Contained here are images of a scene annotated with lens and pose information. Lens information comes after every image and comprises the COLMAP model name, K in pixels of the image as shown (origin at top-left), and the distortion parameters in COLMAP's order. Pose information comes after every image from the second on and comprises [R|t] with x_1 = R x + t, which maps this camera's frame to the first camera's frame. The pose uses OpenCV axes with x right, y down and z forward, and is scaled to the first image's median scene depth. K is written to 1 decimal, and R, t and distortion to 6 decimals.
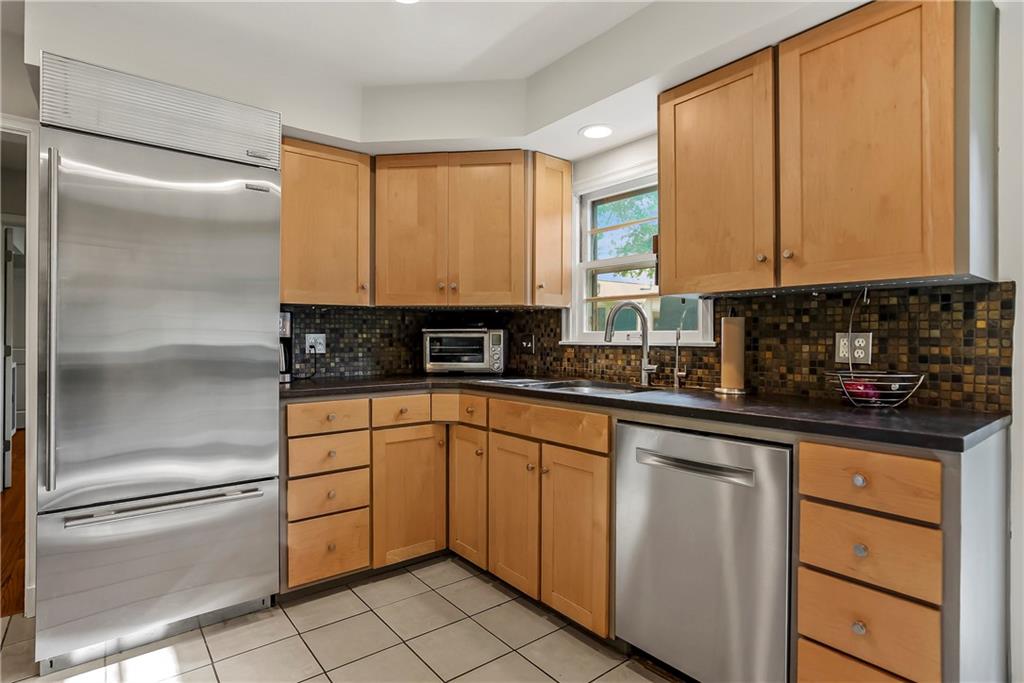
lens RADIAL K [[518.8, 0, 512.5], [0, 518.8, 328.9], [0, 0, 1]] dist [-0.044453, 0.022412]
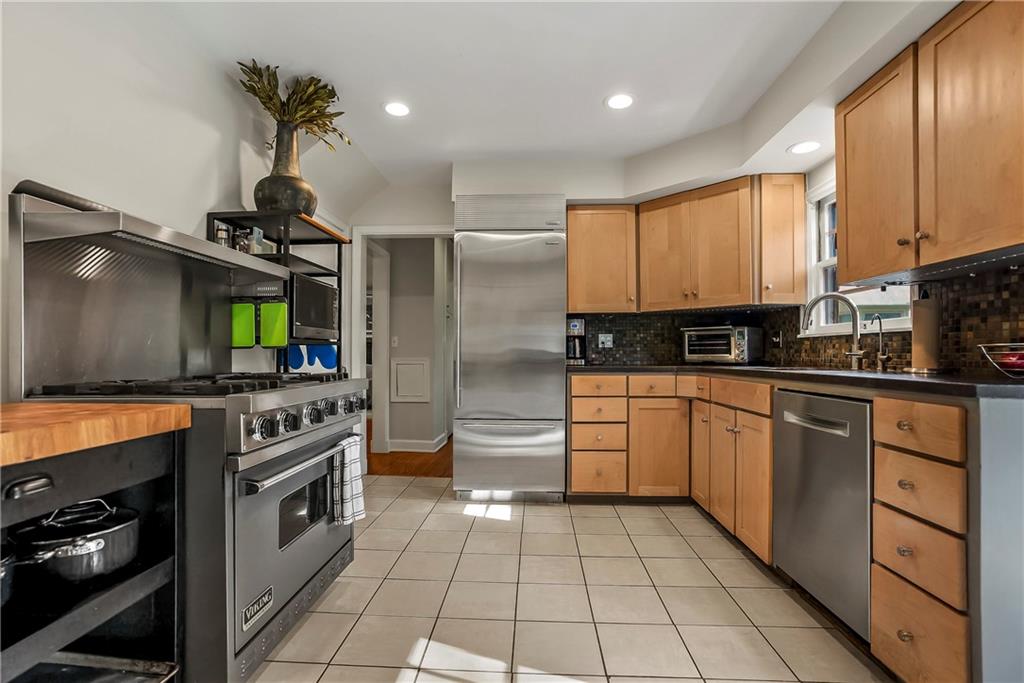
lens RADIAL K [[475.7, 0, 516.1], [0, 475.7, 331.6], [0, 0, 1]] dist [-0.053031, 0.027886]
pose [[0.754391, -0.030568, -0.655713, 0.330963], [0.010637, 0.999353, -0.034351, 0.050752], [0.656339, 0.018940, 0.754229, -0.180893]]
